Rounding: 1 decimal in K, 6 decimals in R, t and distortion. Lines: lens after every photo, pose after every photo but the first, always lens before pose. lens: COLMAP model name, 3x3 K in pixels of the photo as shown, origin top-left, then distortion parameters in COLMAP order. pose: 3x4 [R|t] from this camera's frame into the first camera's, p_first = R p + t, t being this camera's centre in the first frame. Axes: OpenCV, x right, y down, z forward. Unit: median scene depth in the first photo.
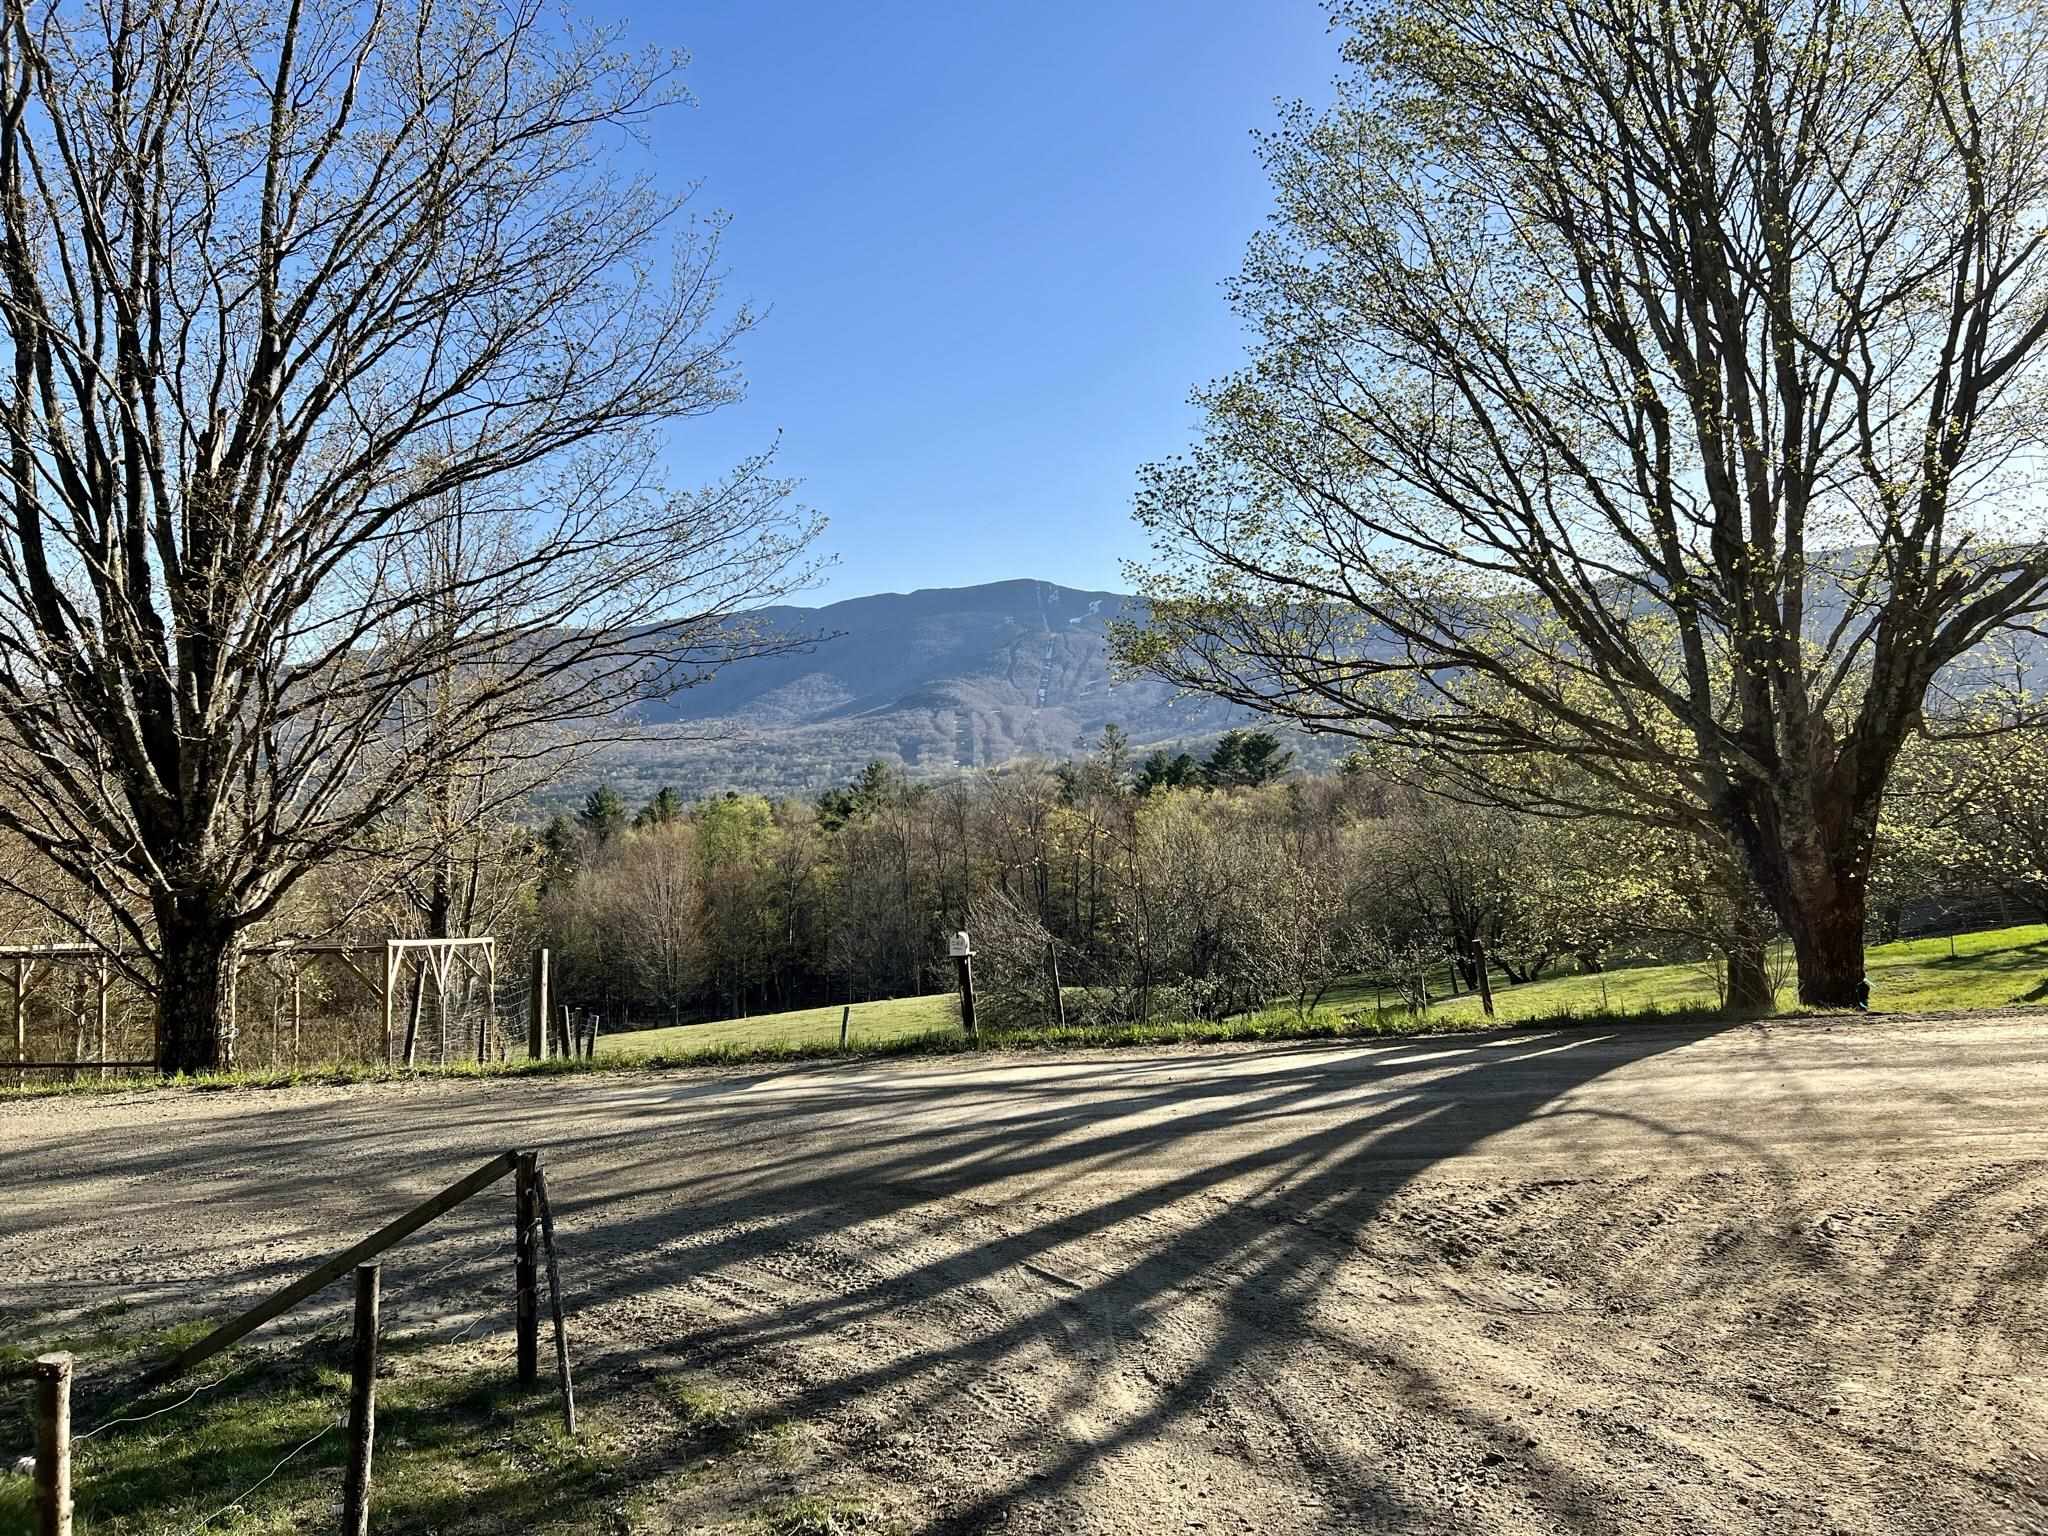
lens RADIAL K [[1577.8, 0, 1026.3], [0, 1577.8, 759.7], [0, 0, 1]] dist [0.079584, -0.060264]
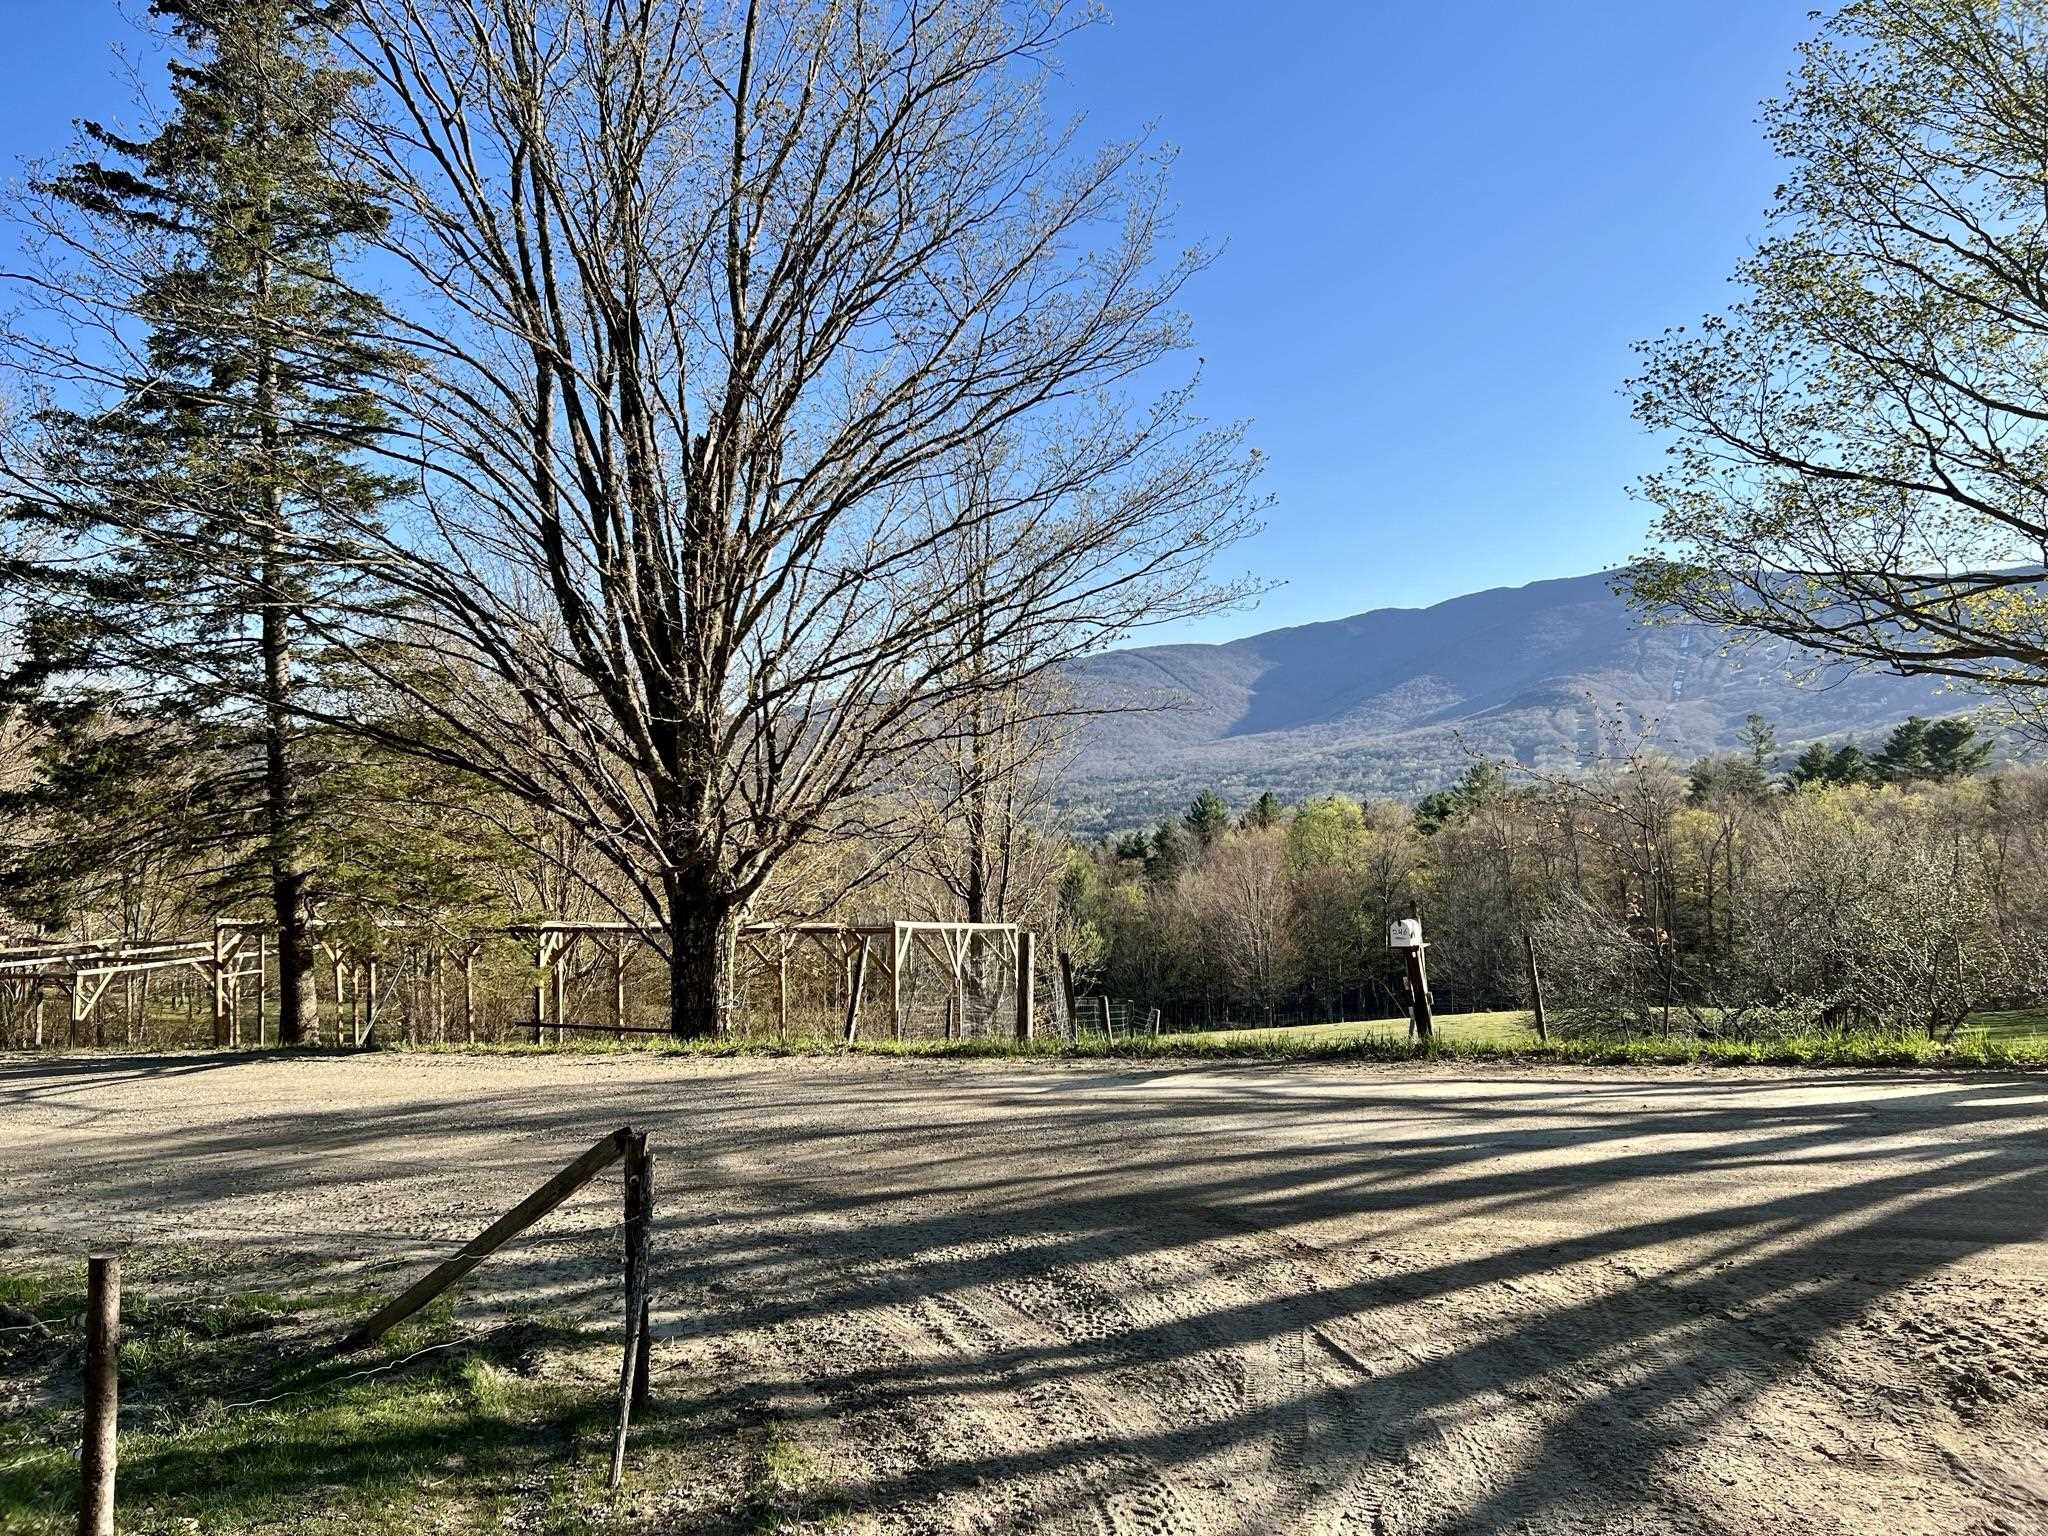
lens RADIAL K [[1577.8, 0, 1019.9], [0, 1577.8, 754.2], [0, 0, 1]] dist [0.079584, -0.060264]
pose [[0.928035, -0.021524, -0.371870, 0.090035], [0.018898, 0.999764, -0.010705, 0.027835], [0.372012, 0.002907, 0.928223, 0.138540]]
